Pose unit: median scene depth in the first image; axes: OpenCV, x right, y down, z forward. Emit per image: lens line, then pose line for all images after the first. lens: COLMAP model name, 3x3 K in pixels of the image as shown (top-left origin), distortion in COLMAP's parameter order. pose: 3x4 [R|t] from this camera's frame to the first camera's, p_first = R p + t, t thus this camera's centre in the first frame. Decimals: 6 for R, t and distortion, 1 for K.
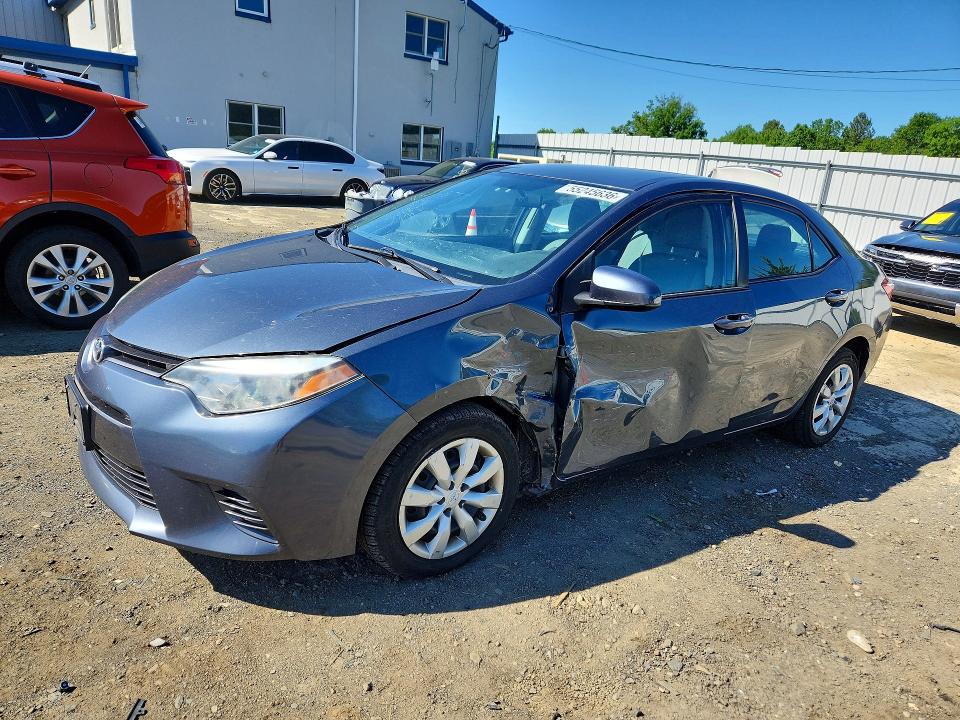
lens RADIAL K [[613.9, 0, 480.0], [0, 613.9, 360.0], [0, 0, 1]] dist [0.003470, -0.000001]
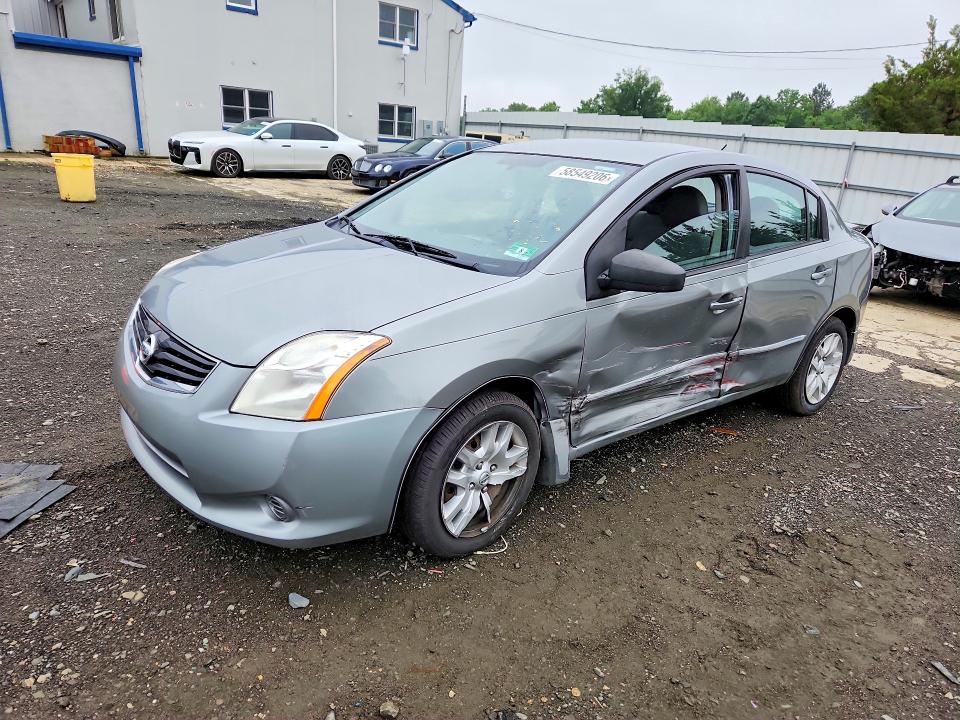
lens RADIAL K [[607.7, 0, 480.0], [0, 607.7, 360.0], [0, 0, 1]] dist [-0.005501, -0.001305]
pose [[0.999335, -0.023792, 0.027629, 0.014834], [0.022590, 0.998819, 0.043025, 0.032711], [-0.028620, -0.042372, 0.998692, -0.114175]]
